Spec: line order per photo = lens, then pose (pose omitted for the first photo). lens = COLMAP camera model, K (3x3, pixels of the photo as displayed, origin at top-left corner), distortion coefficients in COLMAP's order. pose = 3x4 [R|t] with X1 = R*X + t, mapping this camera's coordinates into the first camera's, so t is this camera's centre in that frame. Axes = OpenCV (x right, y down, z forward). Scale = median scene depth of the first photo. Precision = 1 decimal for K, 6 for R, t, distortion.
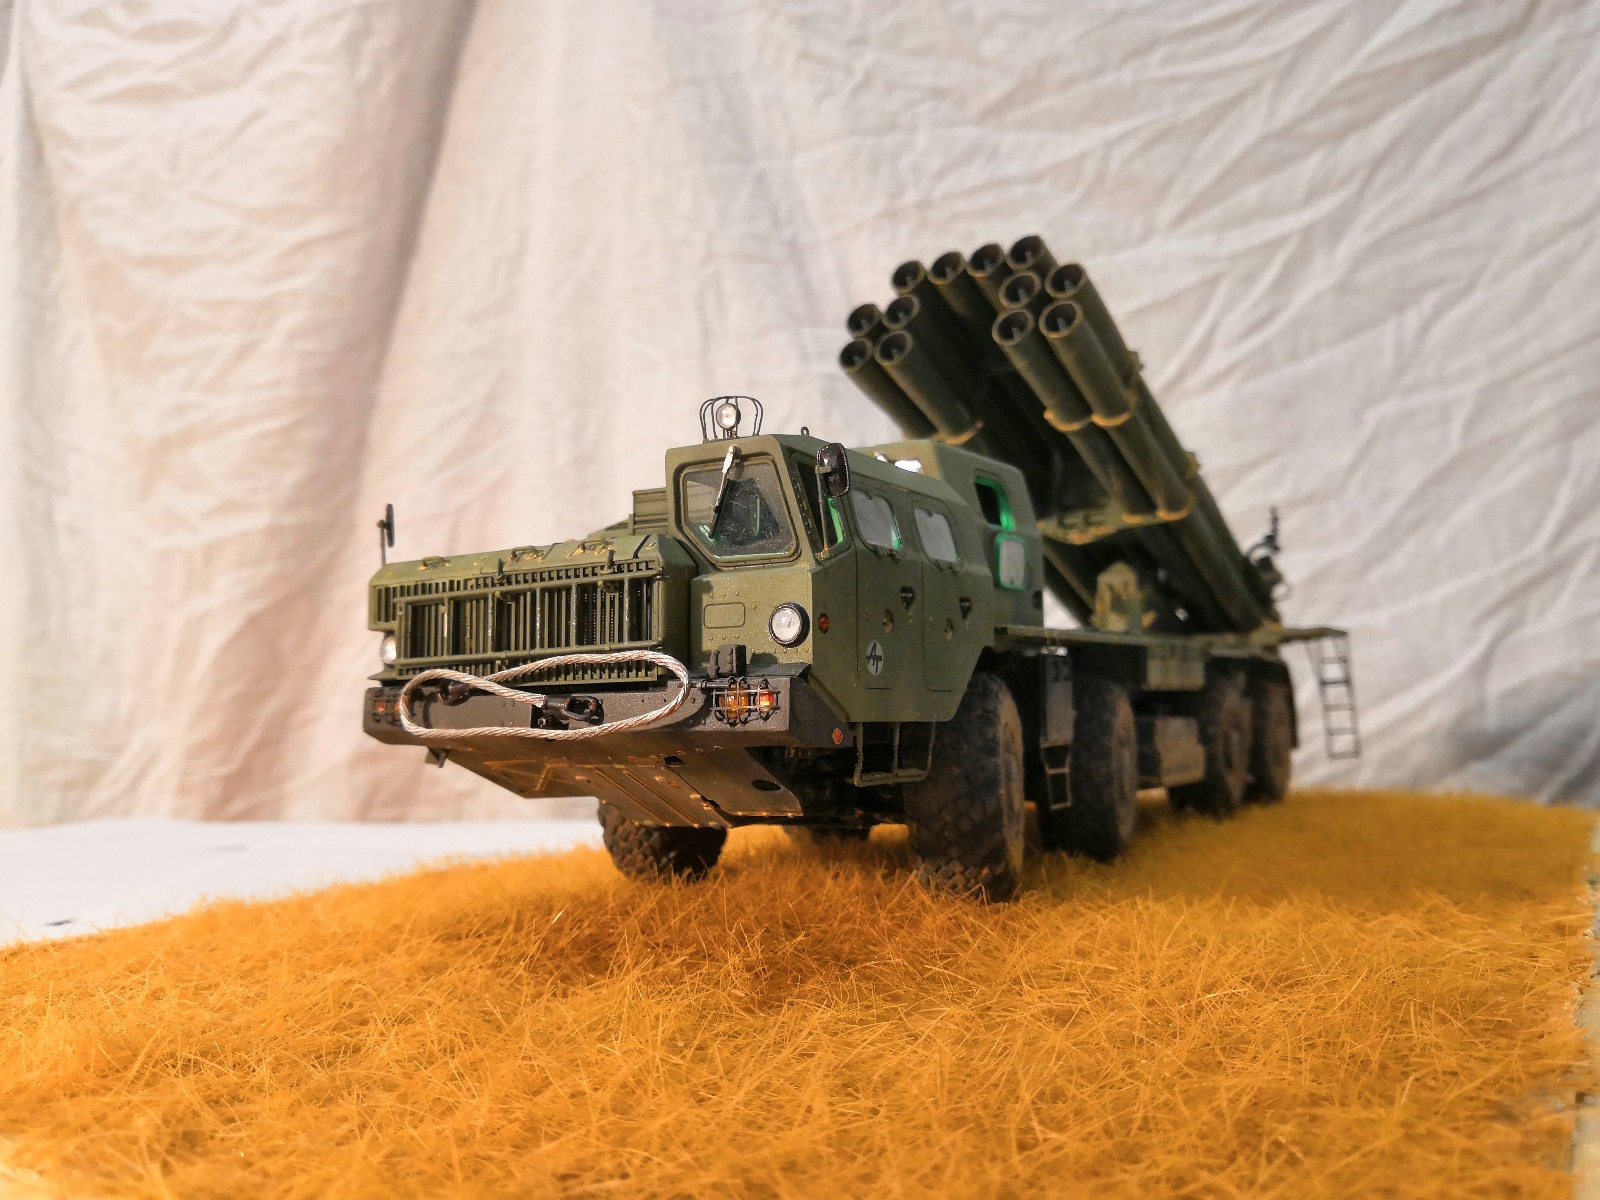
lens RADIAL K [[1292.6, 0, 800.0], [0, 1292.6, 600.0], [0, 0, 1]] dist [0.046941, -0.005203]
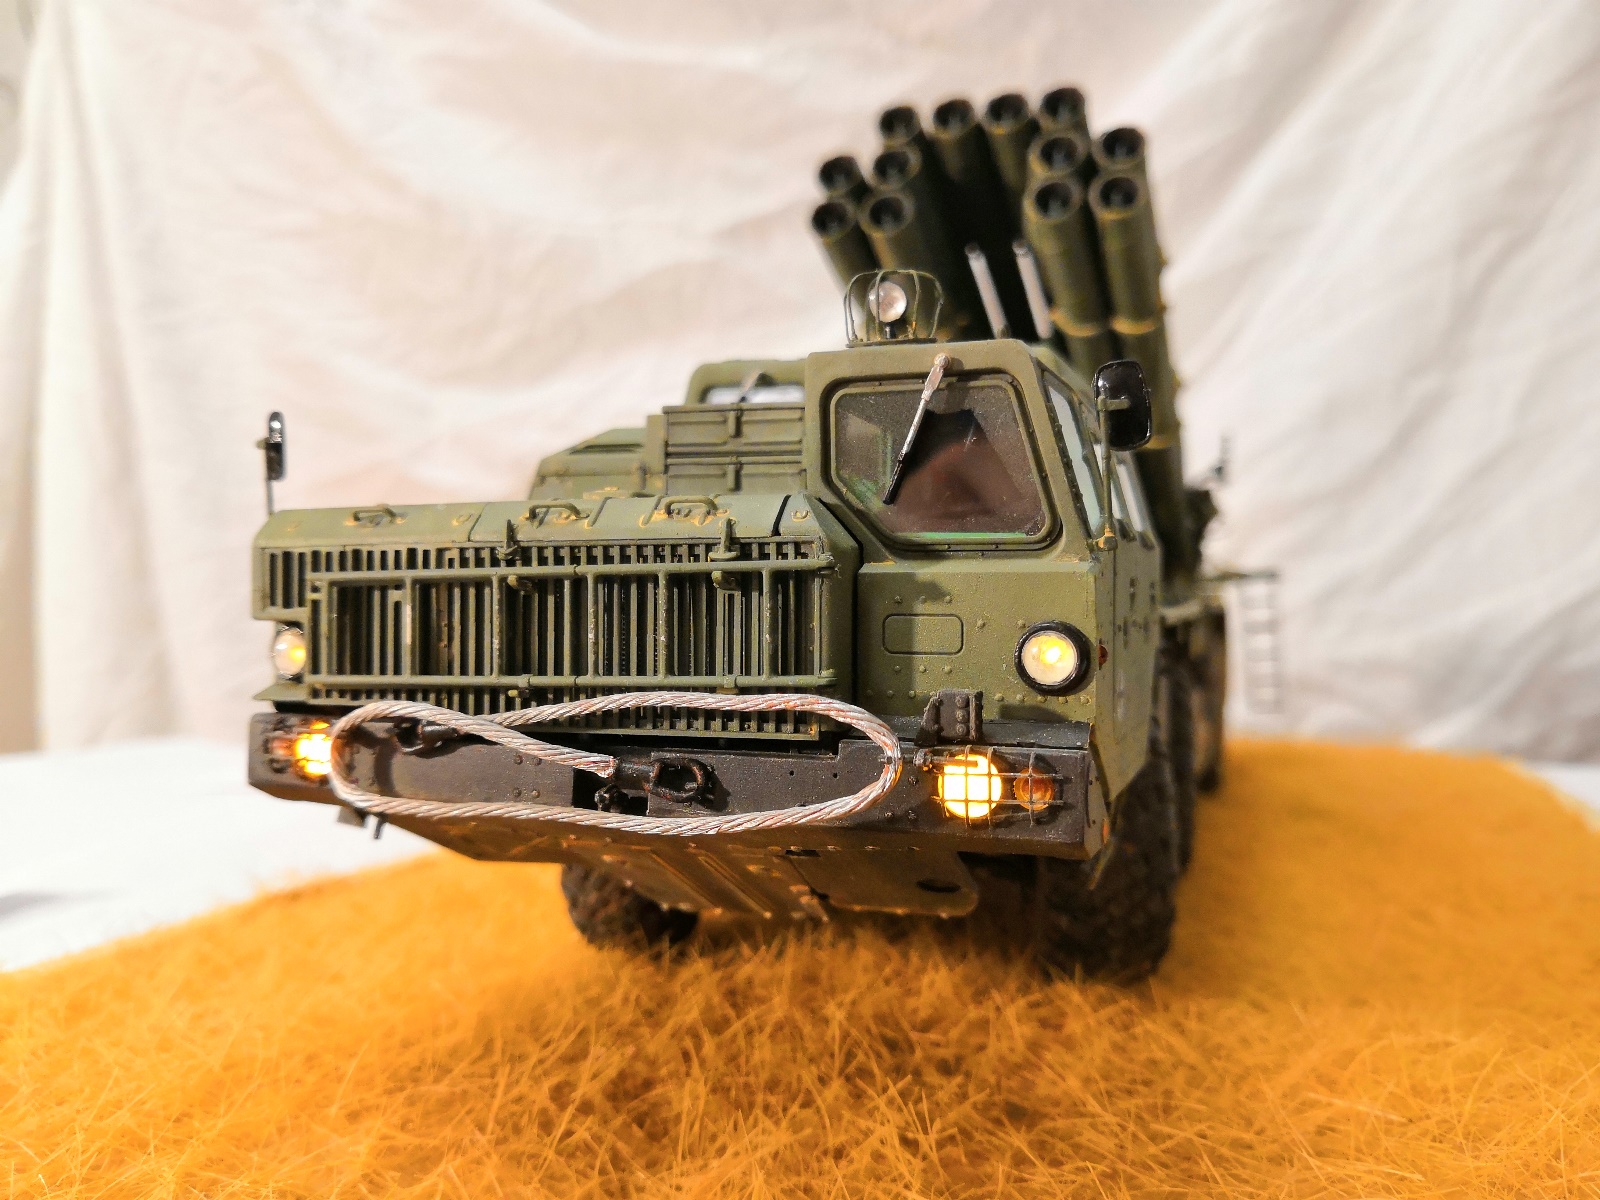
lens RADIAL K [[1358.5, 0, 853.2], [0, 1358.5, 598.1], [0, 0, 1]] dist [-0.046863, 0.001819]
pose [[0.970496, 0.014857, 0.240657, -0.220288], [-0.034622, 0.996343, 0.078109, -0.048739], [-0.238617, -0.084137, 0.967462, 0.338831]]
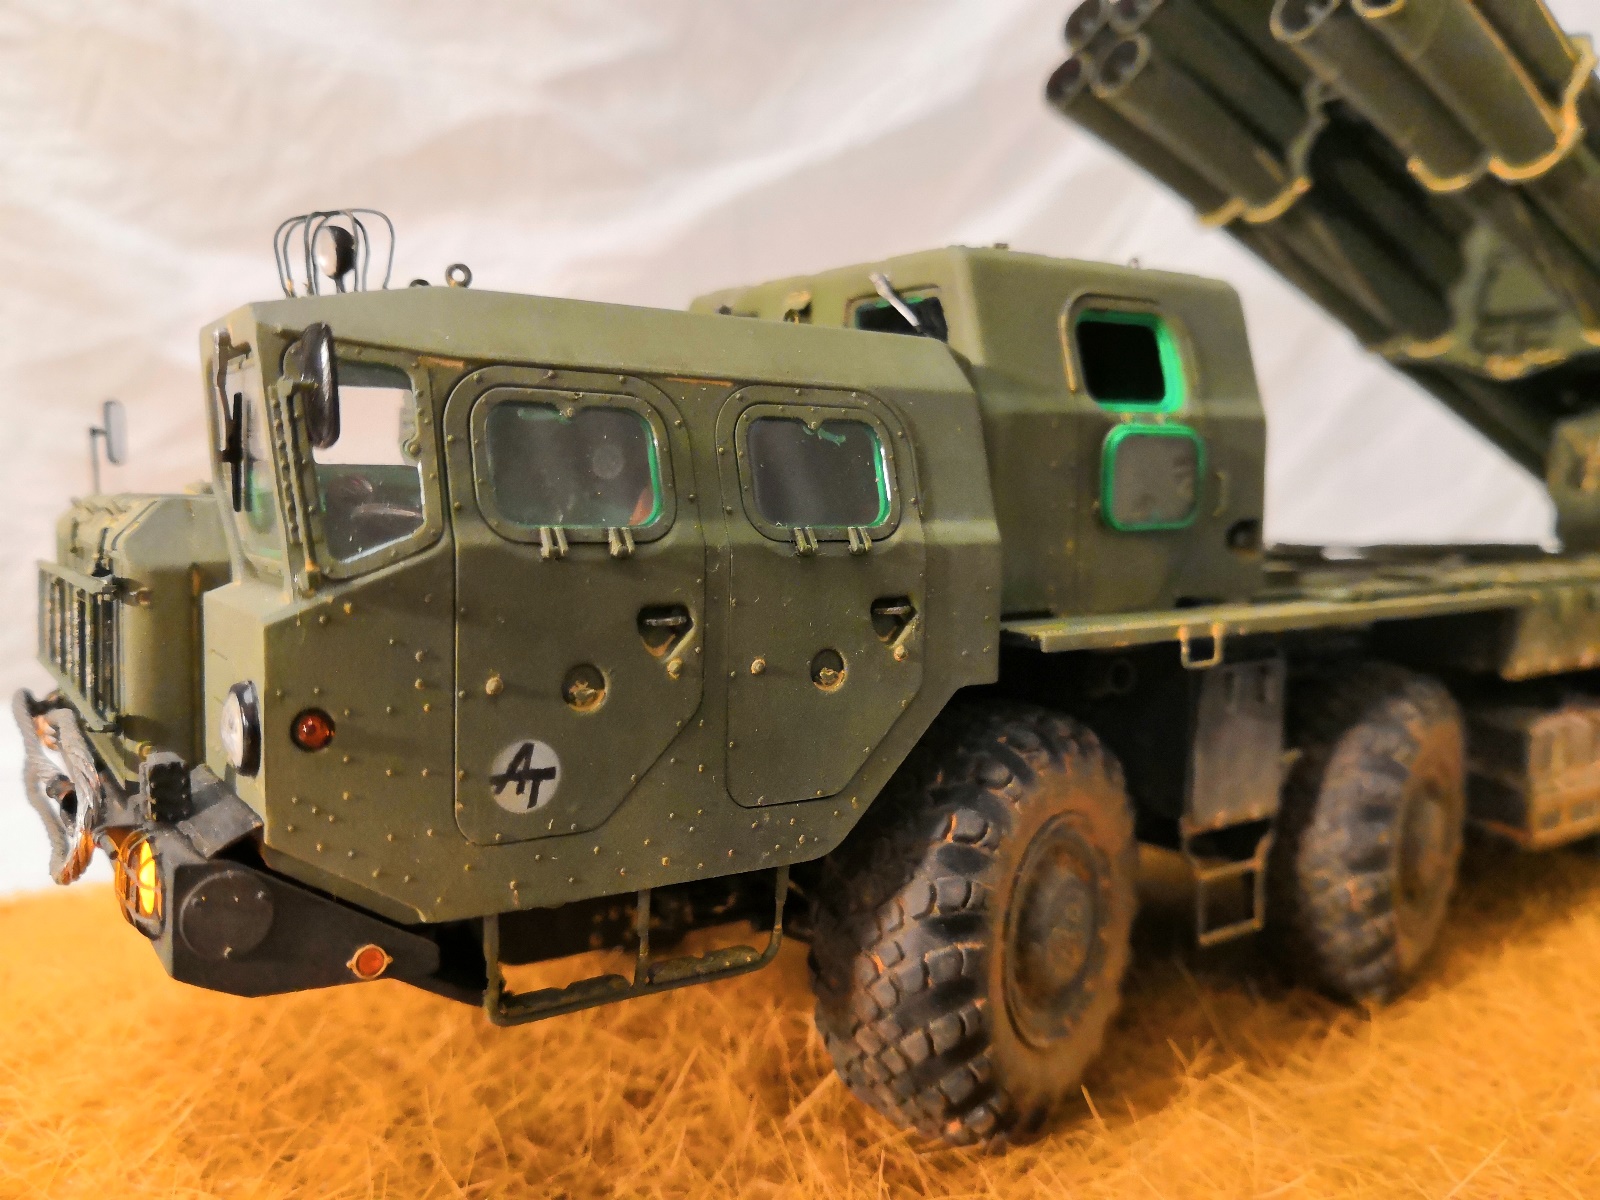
lens RADIAL K [[1330.0, 0, 800.0], [0, 1330.0, 600.0], [0, 0, 1]] dist [-0.053621, 0.019681]
pose [[0.919563, 0.061544, -0.388093, 0.303525], [0.006632, 0.985087, 0.171929, -0.090842], [0.392887, -0.160673, 0.905441, 0.570528]]
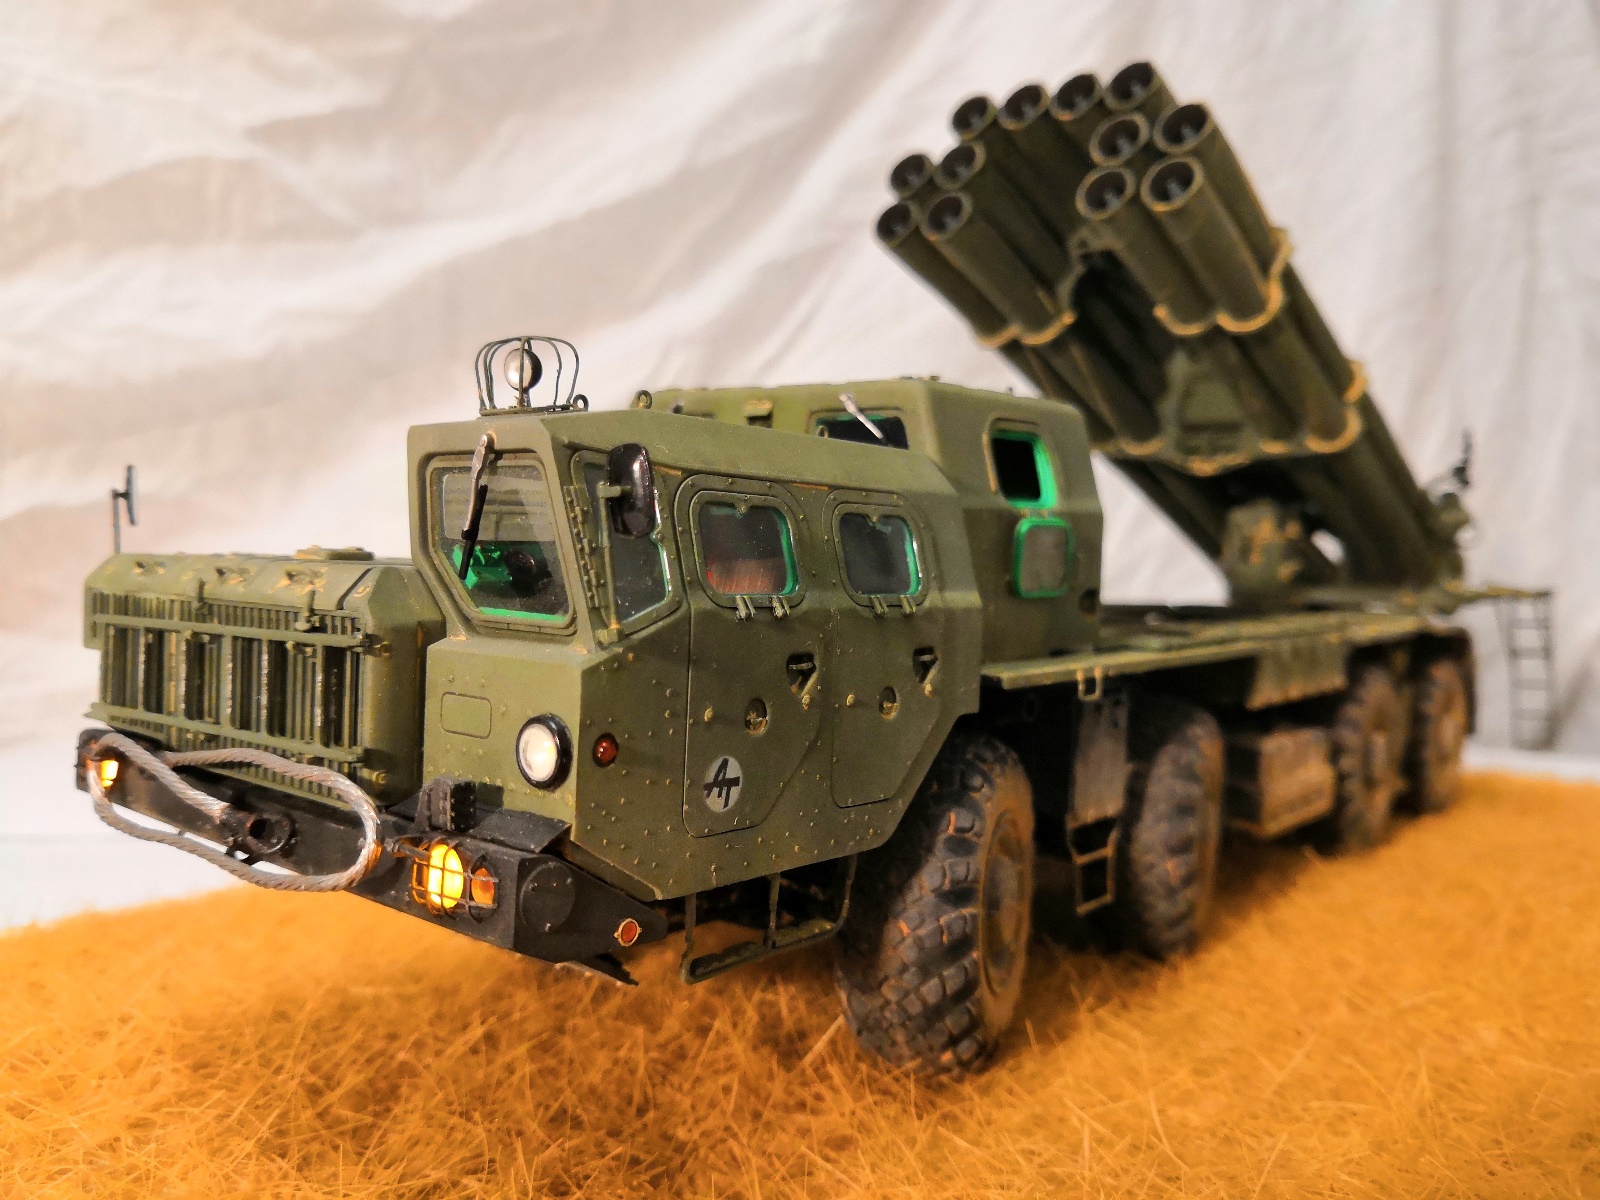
lens RADIAL K [[1316.4, 0, 800.0], [0, 1316.4, 600.0], [0, 0, 1]] dist [-0.046561, 0.009822]
pose [[0.990730, 0.051456, -0.125725, 0.154767], [-0.035441, 0.991340, 0.126450, -0.112214], [0.131142, -0.120822, 0.983973, 0.371214]]
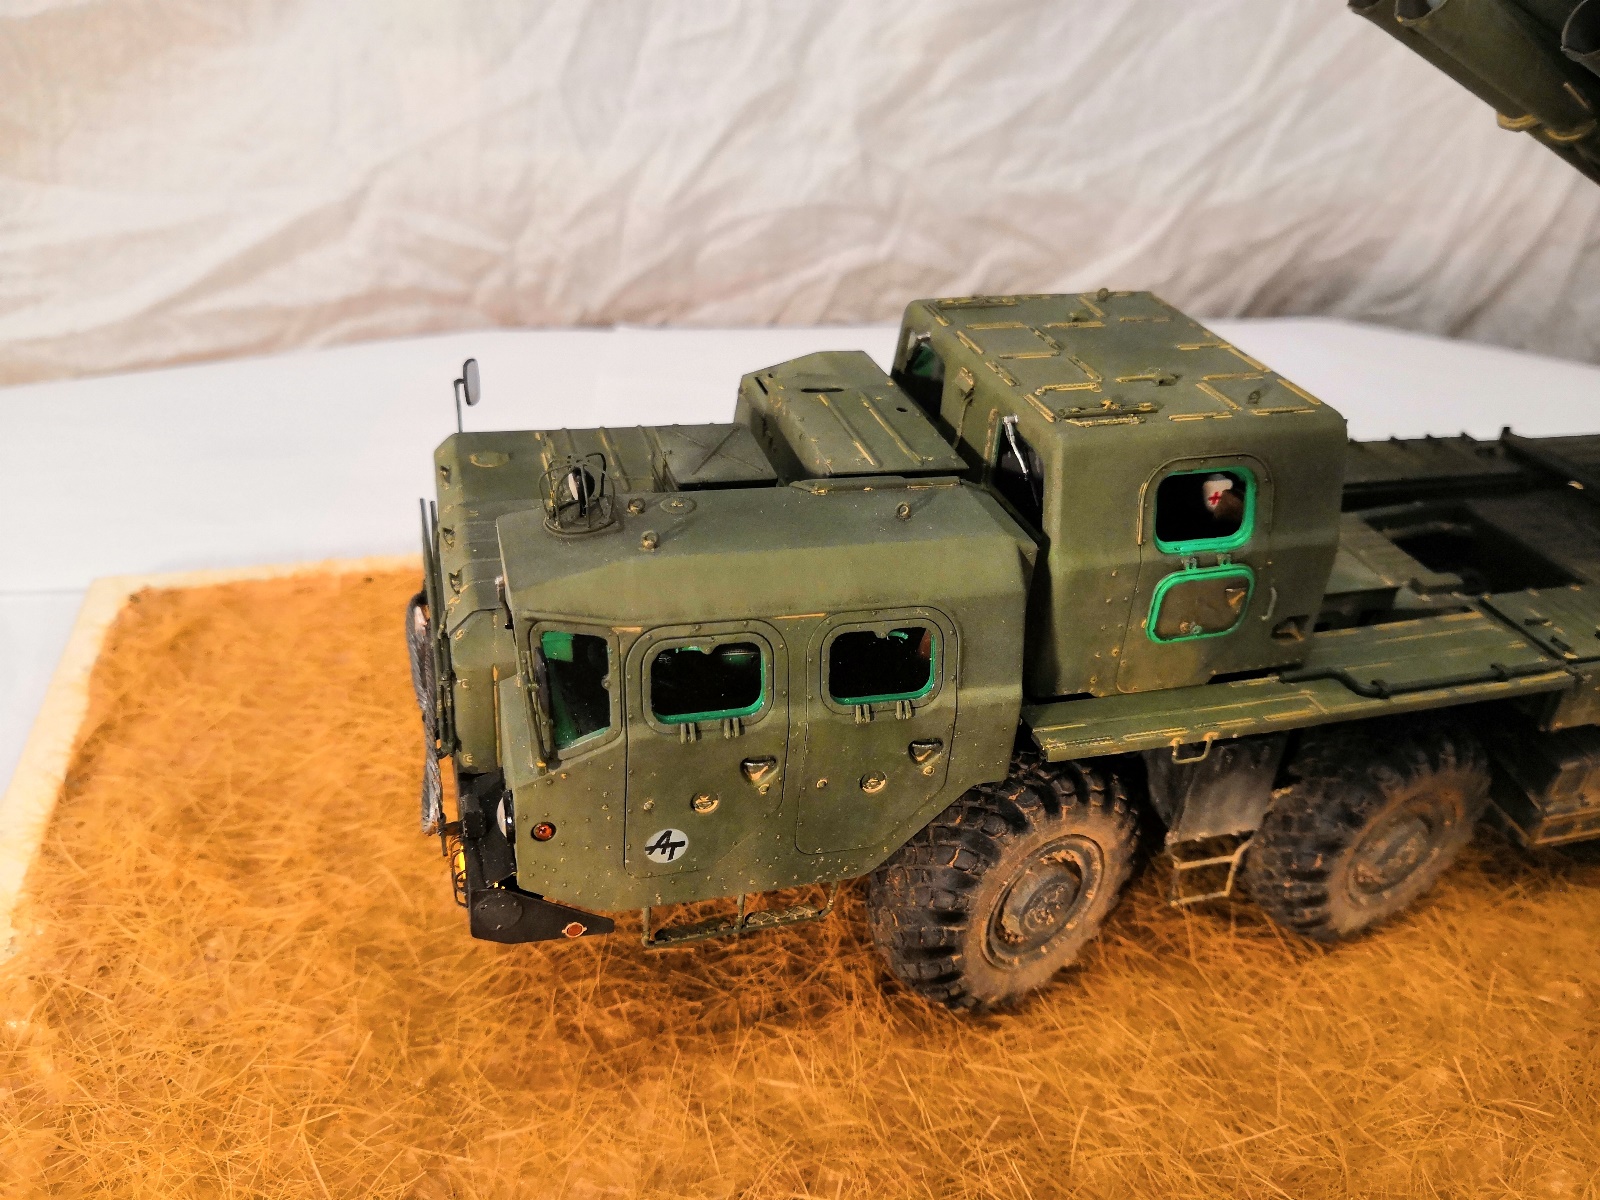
lens RADIAL K [[1292.1, 0, 796.6], [0, 1292.1, 669.8], [0, 0, 1]] dist [0.006326, -0.042006]
pose [[0.751478, 0.399384, -0.525142, 0.458616], [-0.016788, 0.807278, 0.589932, -0.479166], [0.659545, -0.434505, 0.613357, 0.560680]]
